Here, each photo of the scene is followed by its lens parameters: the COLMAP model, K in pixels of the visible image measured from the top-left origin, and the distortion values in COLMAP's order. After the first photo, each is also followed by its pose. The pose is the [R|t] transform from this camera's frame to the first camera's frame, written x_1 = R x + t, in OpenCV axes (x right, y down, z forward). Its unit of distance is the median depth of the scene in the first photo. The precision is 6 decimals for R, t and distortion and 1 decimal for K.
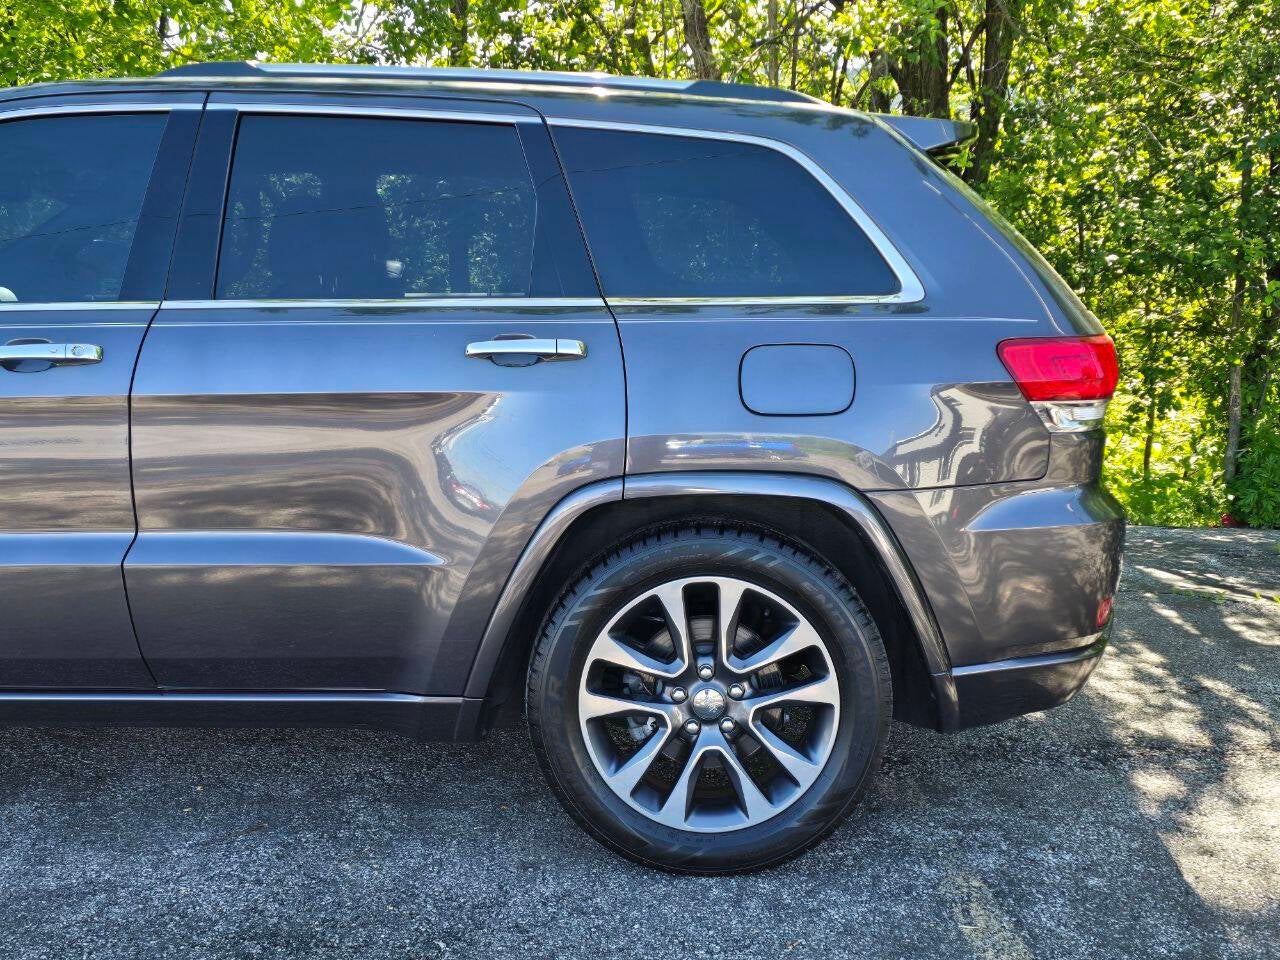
lens RADIAL K [[1400.1, 0, 640.0], [0, 1400.1, 480.0], [0, 0, 1]] dist [0.113431, -0.202087]
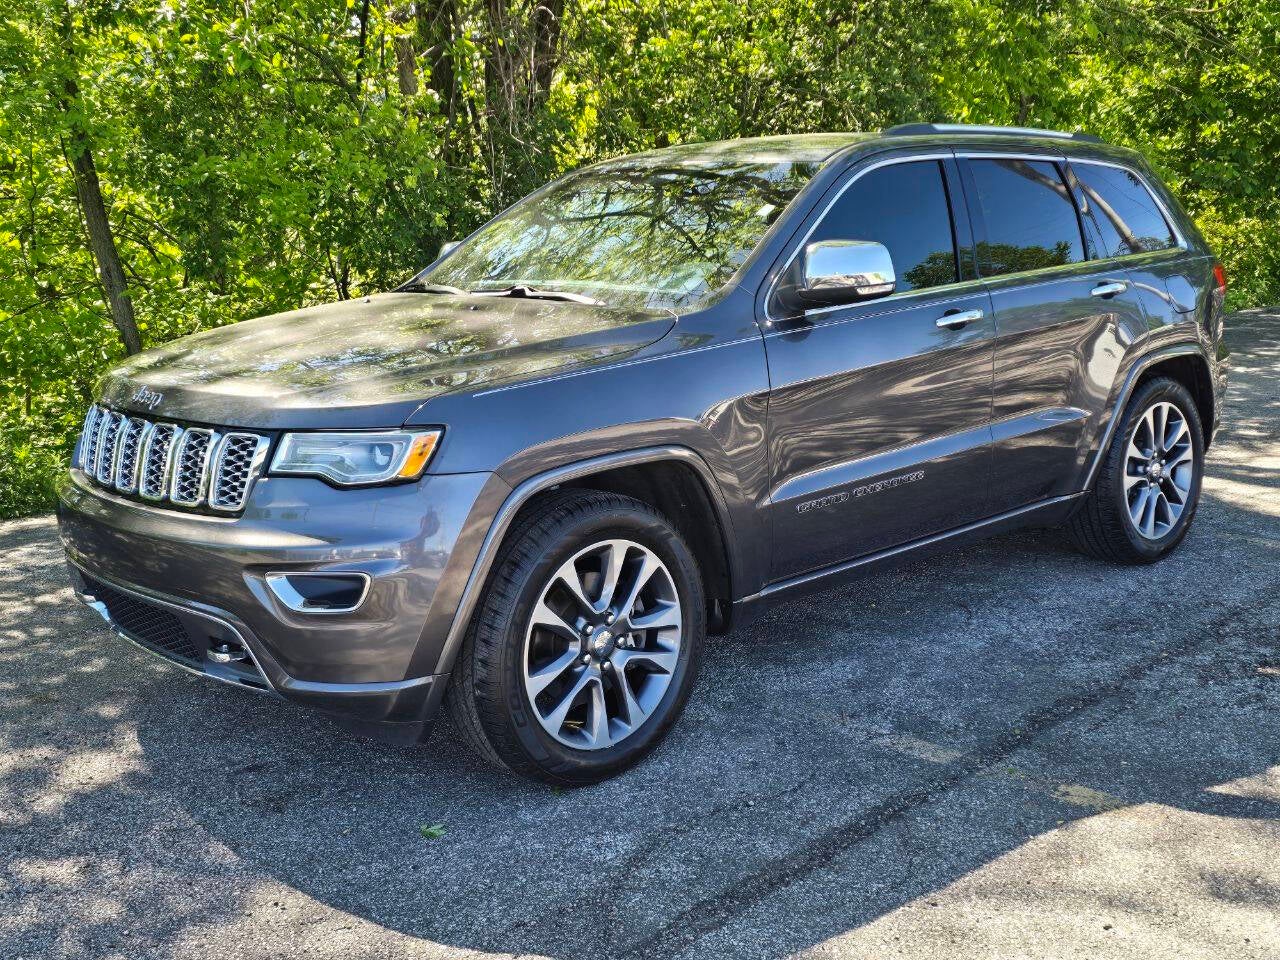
lens RADIAL K [[1398.0, 0, 638.7], [0, 1398.0, 507.9], [0, 0, 1]] dist [0.154327, -0.276282]
pose [[0.711300, -0.182731, 0.678720, -1.755264], [0.147403, 0.982924, 0.110152, -0.104622], [-0.687259, 0.021694, 0.726089, 0.098479]]
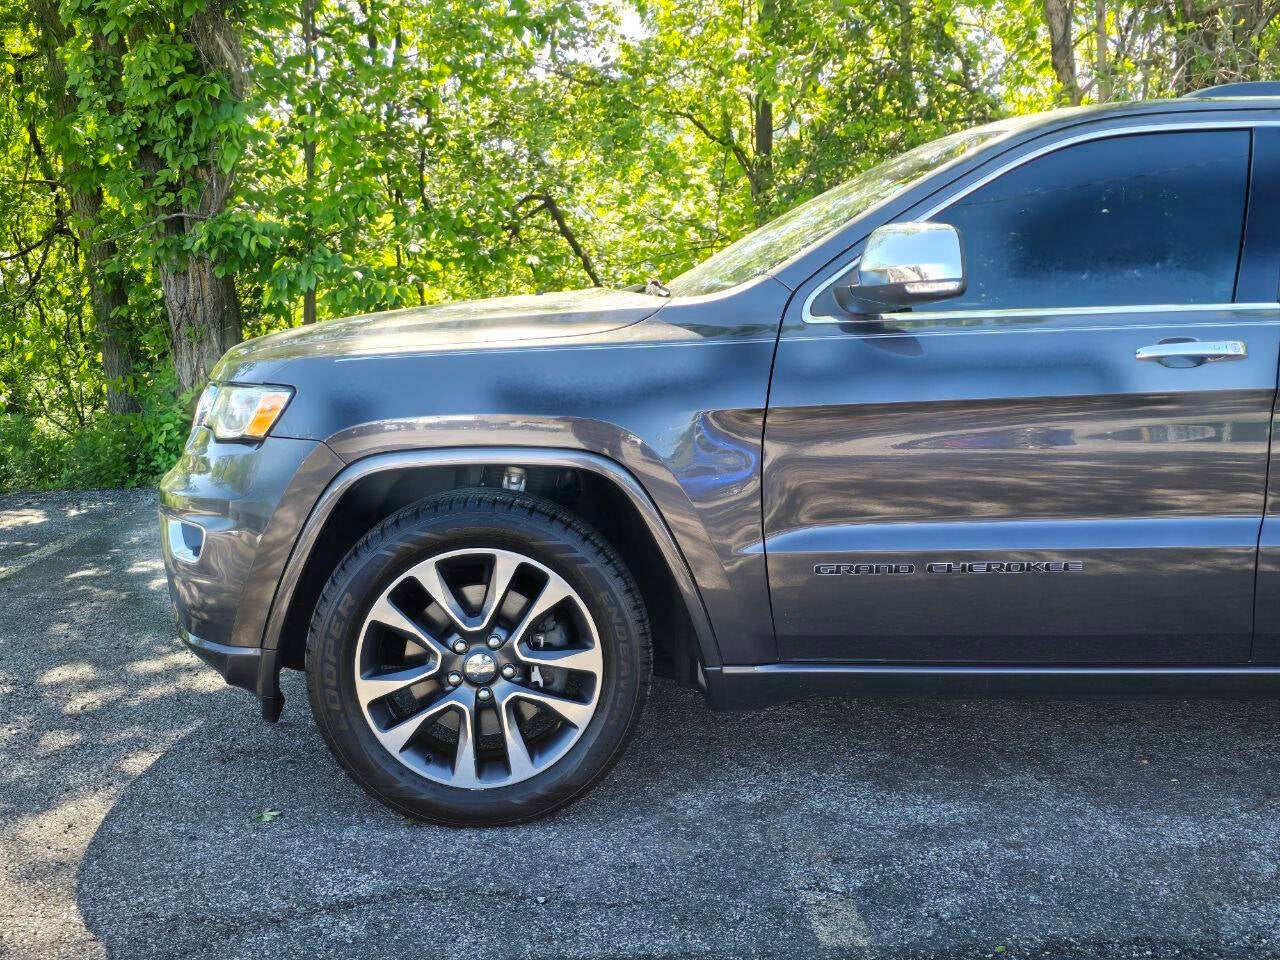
lens RADIAL K [[1421.1, 0, 638.2], [0, 1421.1, 513.7], [0, 0, 1]] dist [0.098414, -0.016388]
pose [[0.998873, -0.010374, 0.046314, -0.876248], [0.010170, 0.999937, 0.004648, 0.025184], [-0.046360, -0.004172, 0.998916, -0.071503]]
